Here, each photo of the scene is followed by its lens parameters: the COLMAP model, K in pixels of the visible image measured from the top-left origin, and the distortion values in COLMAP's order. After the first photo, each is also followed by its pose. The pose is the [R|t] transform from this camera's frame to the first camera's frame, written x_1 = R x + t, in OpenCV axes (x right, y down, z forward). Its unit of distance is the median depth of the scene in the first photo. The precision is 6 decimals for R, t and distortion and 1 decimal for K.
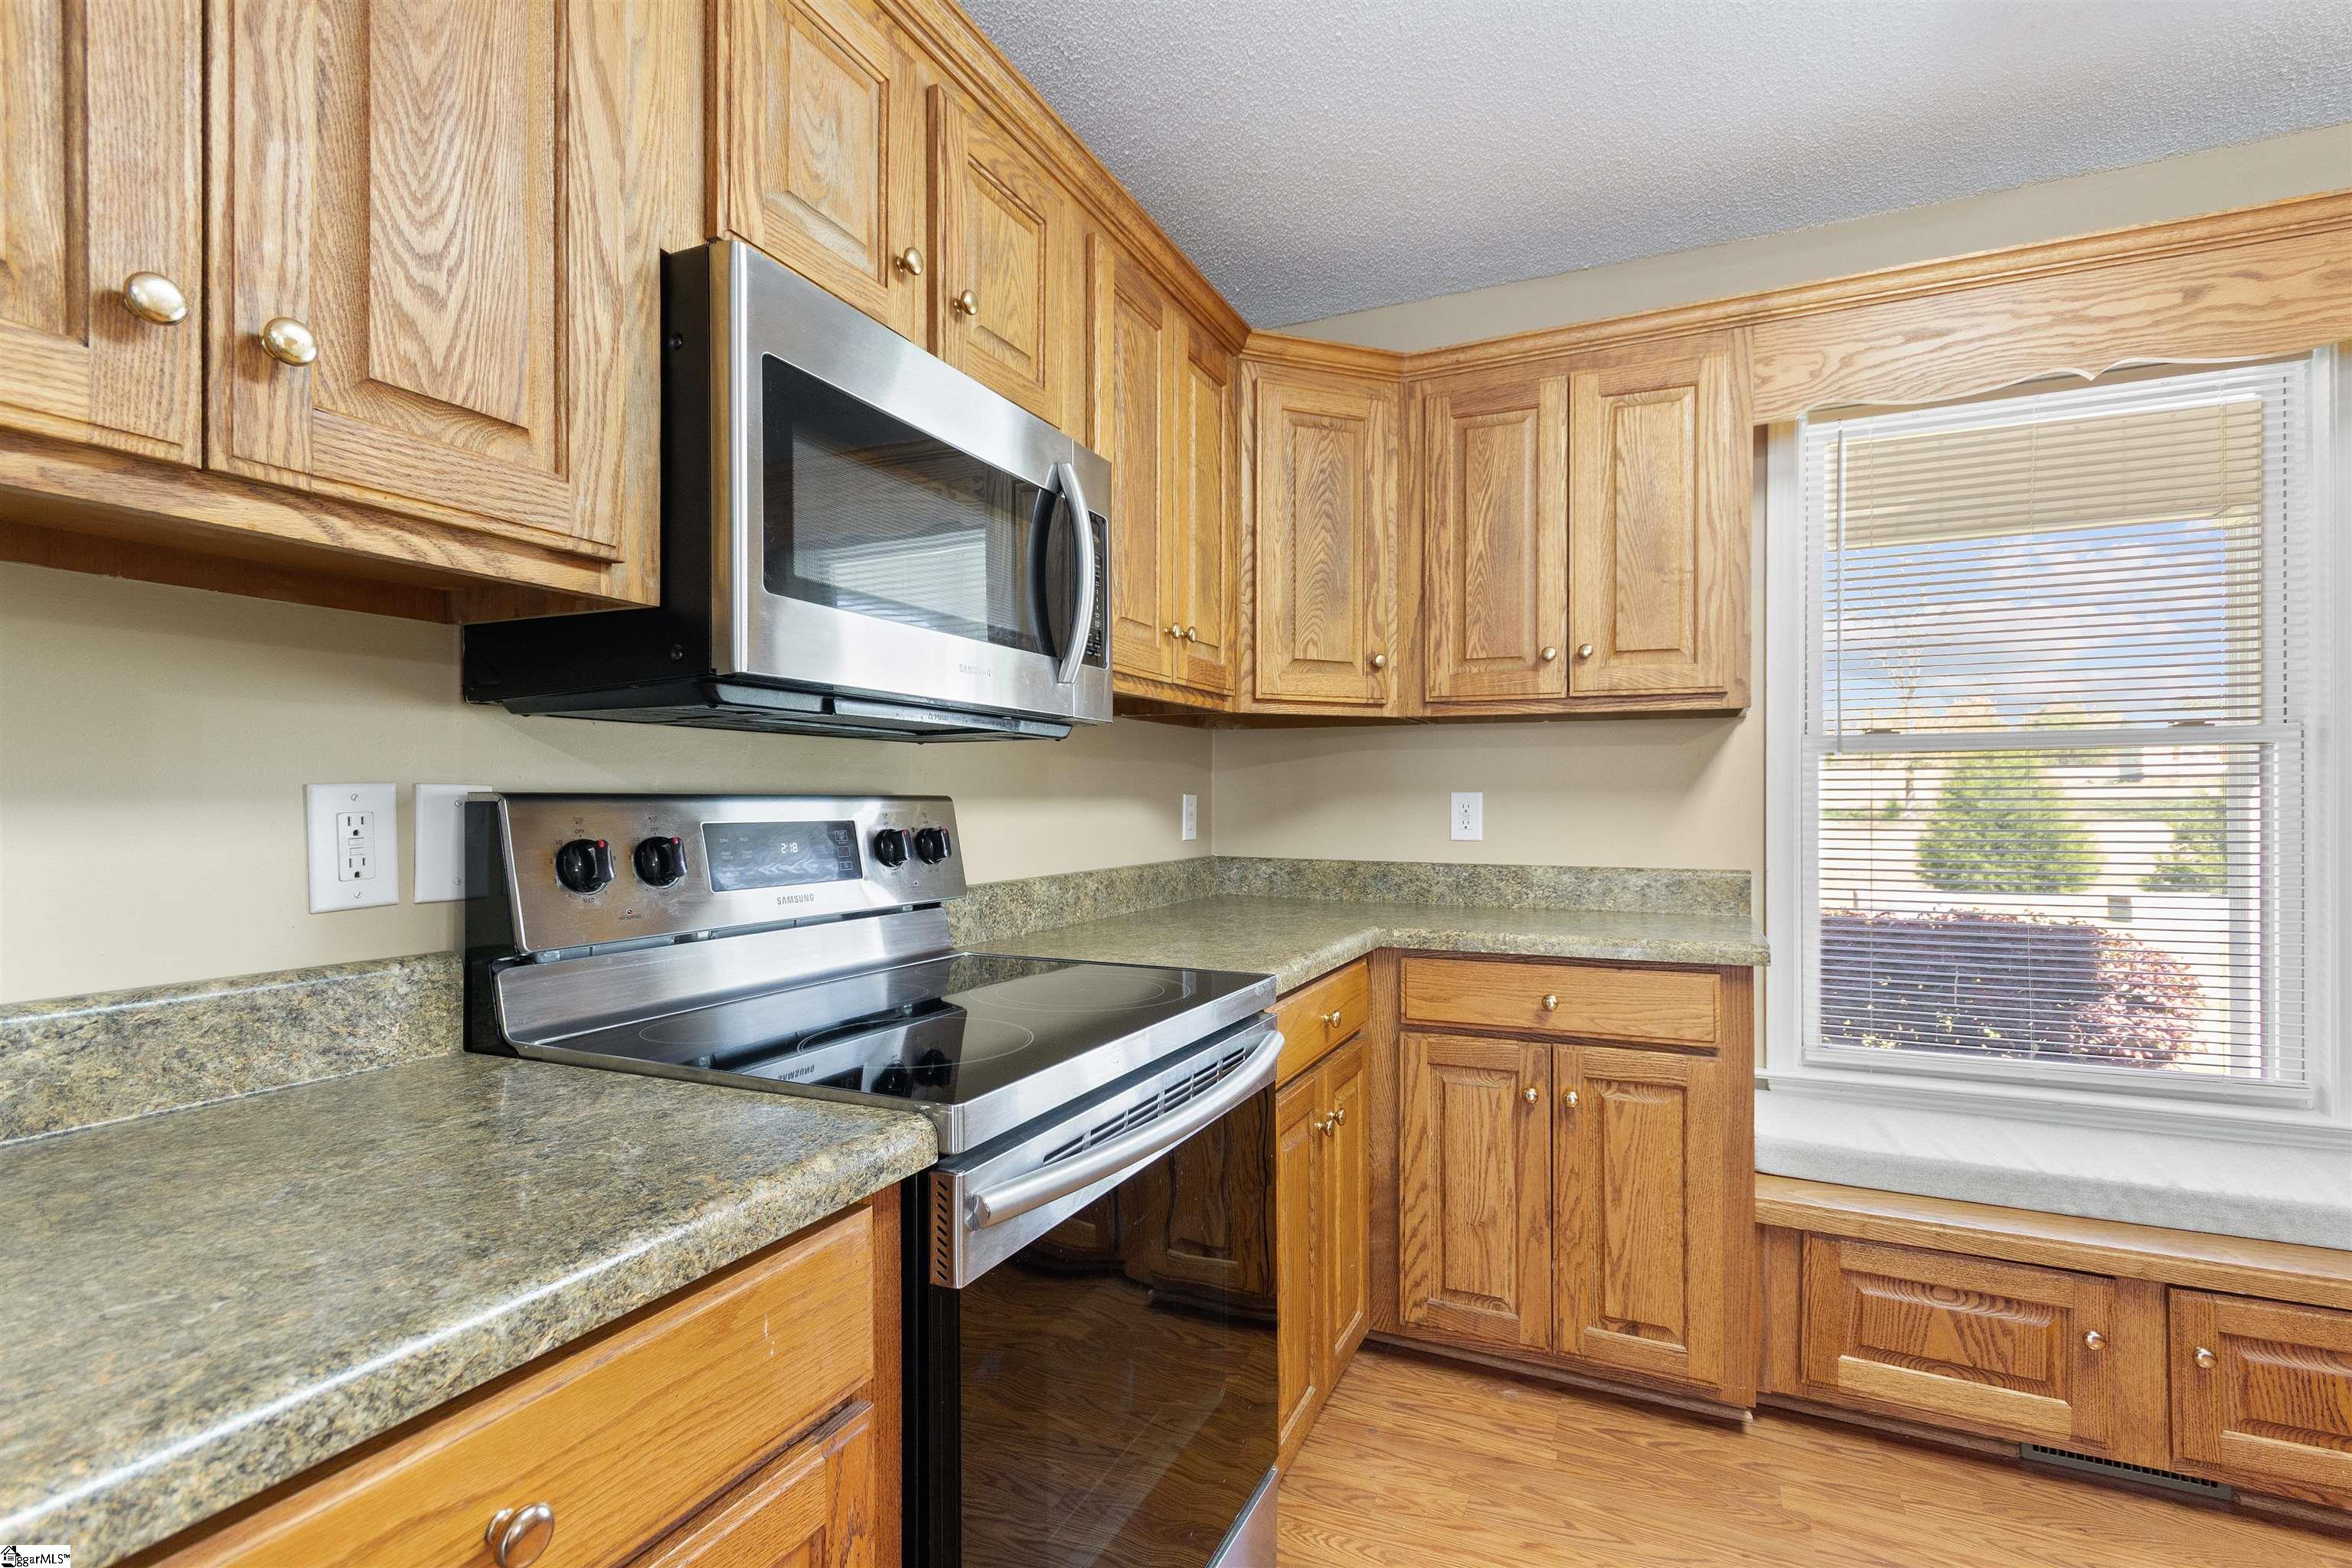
lens RADIAL K [[1110.4, 0, 1172.1], [0, 1110.4, 802.9], [0, 0, 1]] dist [0.005626, 0.001365]
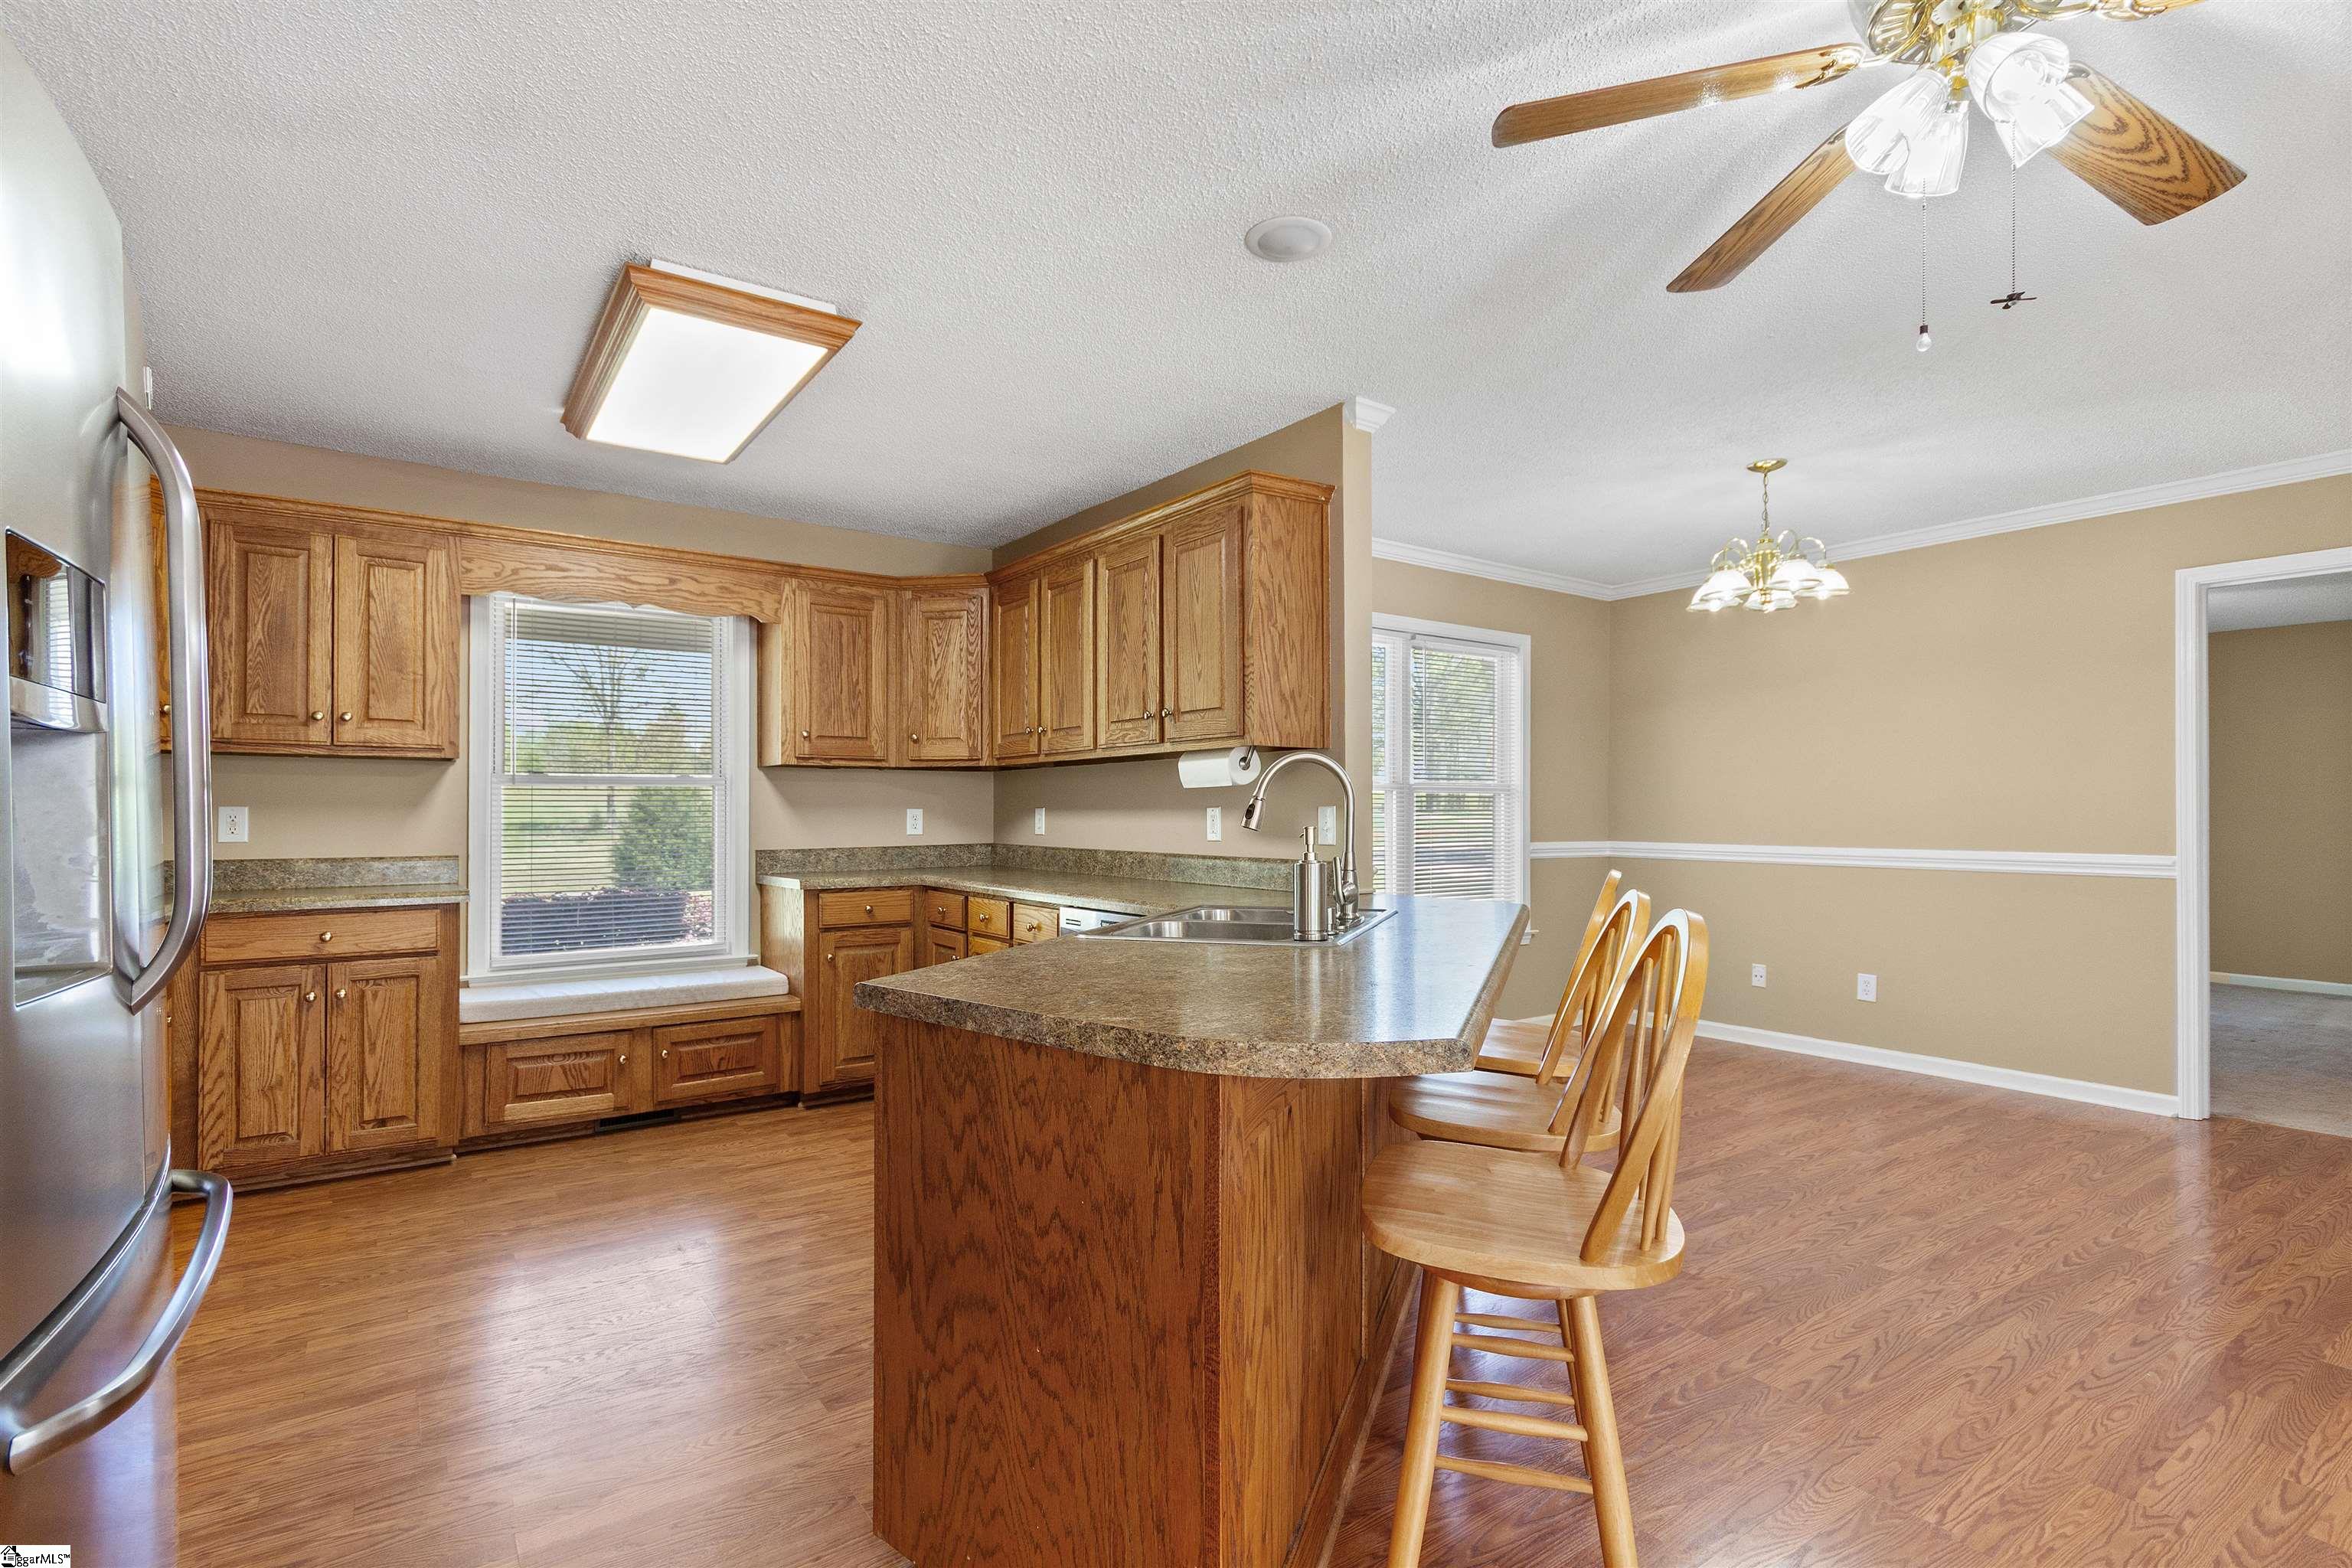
lens RADIAL K [[1110.4, 0, 1179.6], [0, 1110.4, 802.5], [0, 0, 1]] dist [0.005626, 0.001365]
pose [[0.494285, 0.009384, 0.869249, -0.446568], [0.002790, 0.999919, -0.012381, 0.006938], [-0.869295, 0.008545, 0.494219, -0.861146]]
